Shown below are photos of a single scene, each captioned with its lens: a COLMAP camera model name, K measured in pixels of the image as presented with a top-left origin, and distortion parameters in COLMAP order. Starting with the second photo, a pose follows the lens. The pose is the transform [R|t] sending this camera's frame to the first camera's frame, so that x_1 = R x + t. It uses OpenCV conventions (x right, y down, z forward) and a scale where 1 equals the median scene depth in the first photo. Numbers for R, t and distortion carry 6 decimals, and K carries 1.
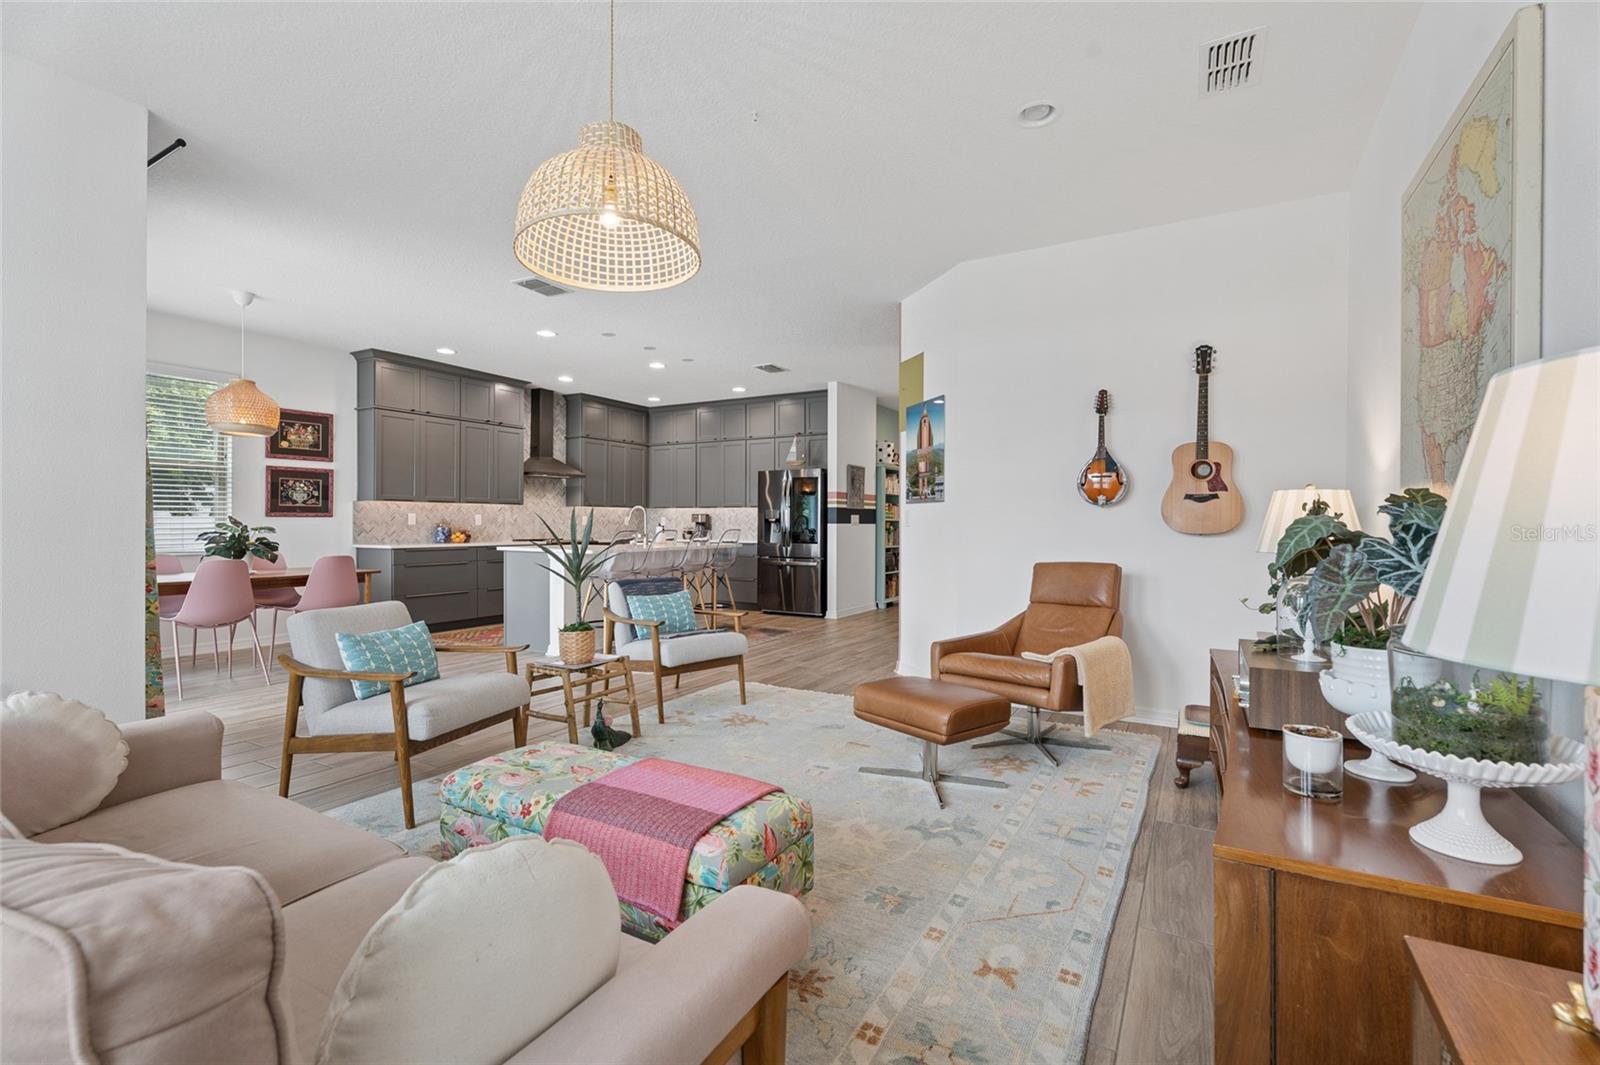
lens RADIAL K [[707.9, 0, 796.1], [0, 707.9, 525.8], [0, 0, 1]] dist [0.002597, 0.000187]
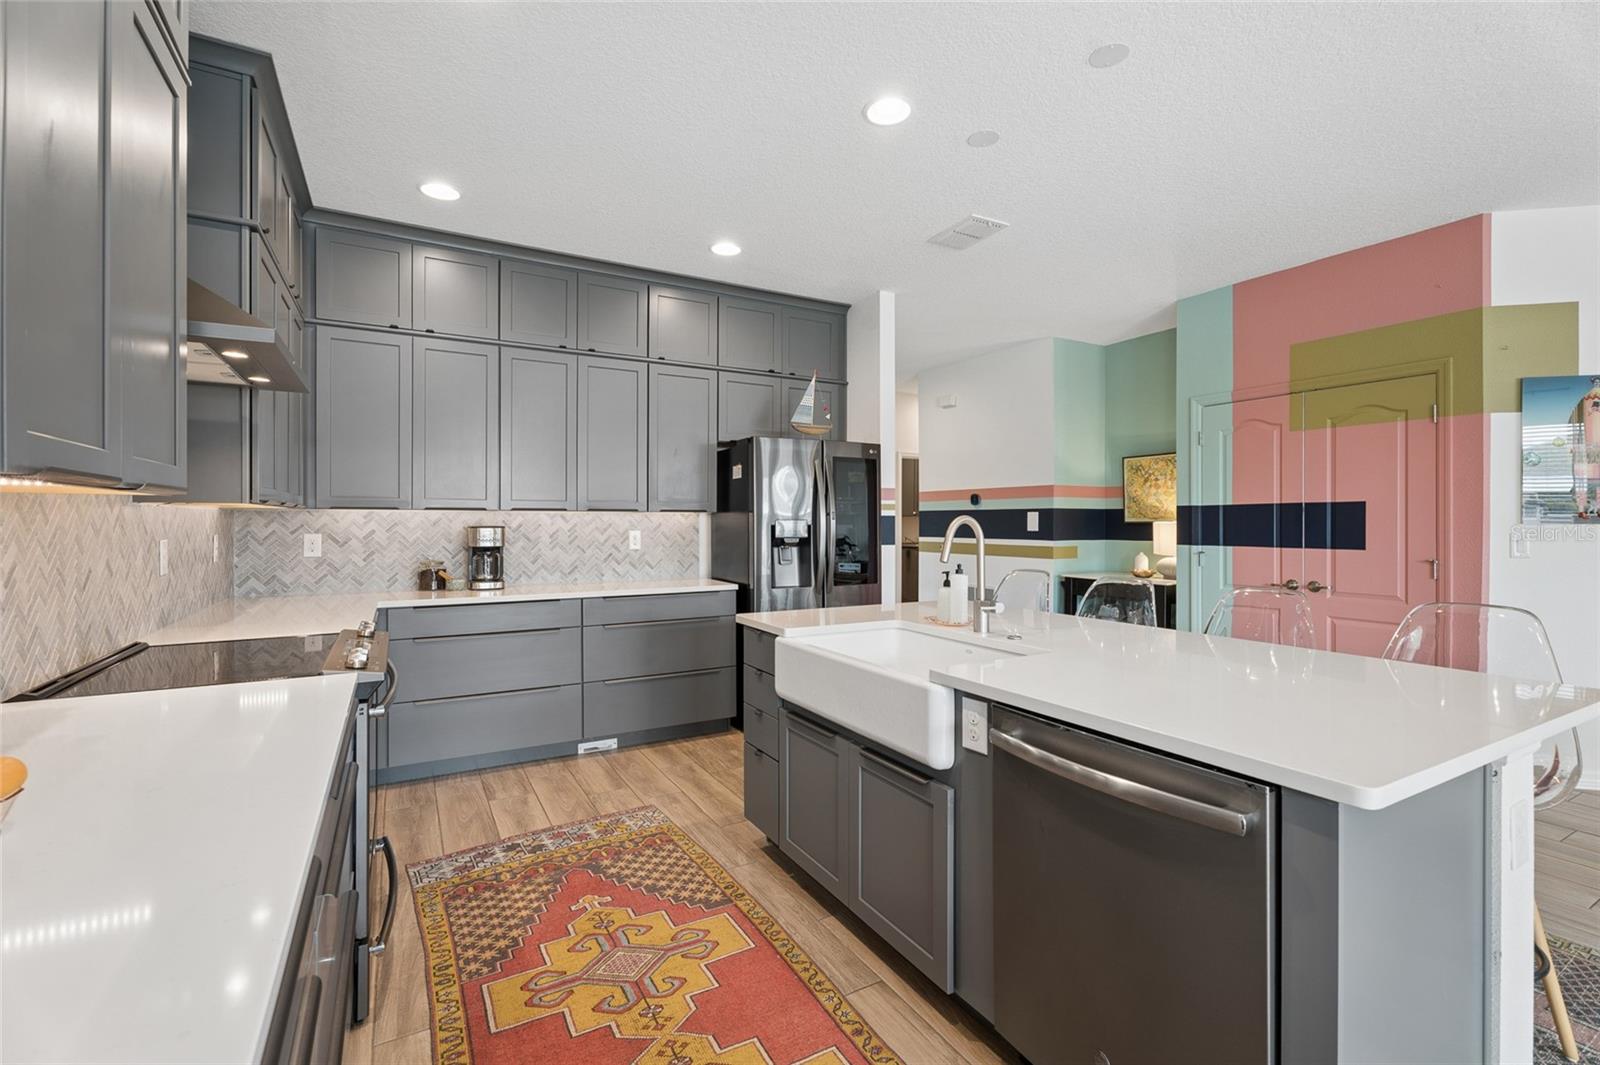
lens RADIAL K [[714.1, 0, 801.3], [0, 714.1, 523.9], [0, 0, 1]] dist [0.000465, 0.000589]
pose [[0.508747, -0.006411, 0.860892, -0.530400], [0.003690, 0.999979, 0.005266, -0.025929], [-0.860908, 0.000497, 0.508761, 0.873282]]
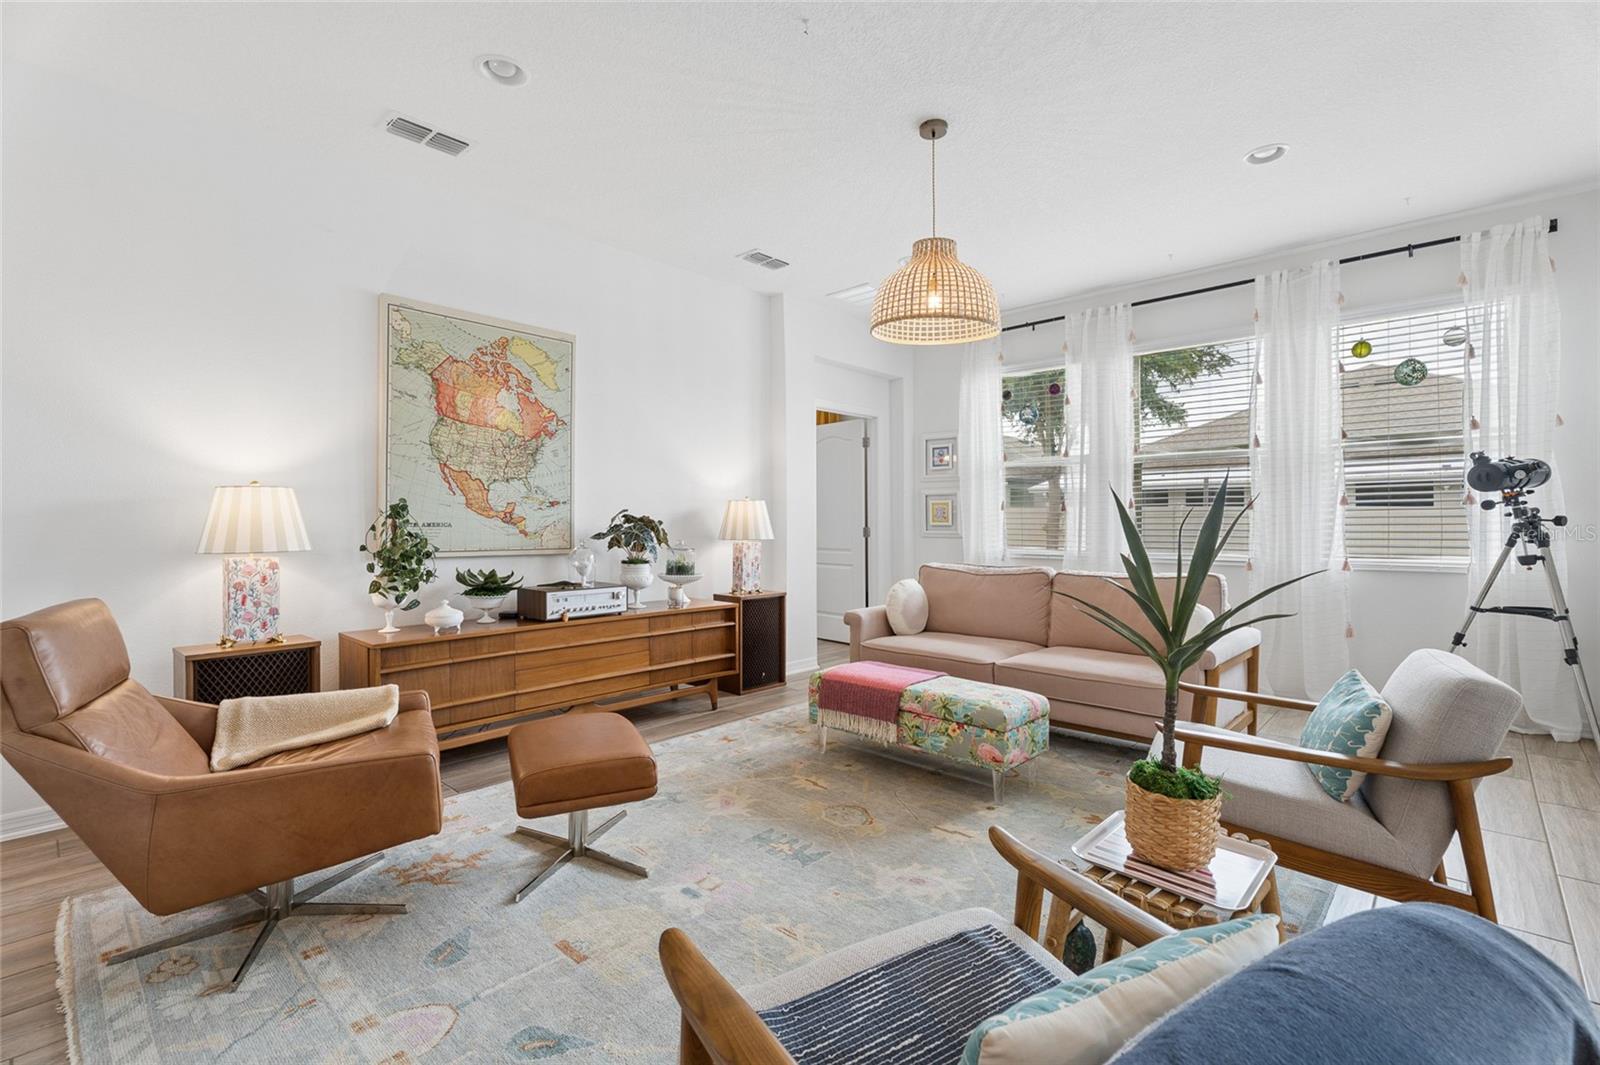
lens RADIAL K [[714.1, 0, 801.3], [0, 714.1, 523.9], [0, 0, 1]] dist [0.000465, 0.000589]
pose [[-0.975465, -0.002125, 0.220145, -0.091542], [-0.000299, 0.999965, 0.008332, -0.003546], [-0.220155, 0.008061, -0.975432, 0.709226]]
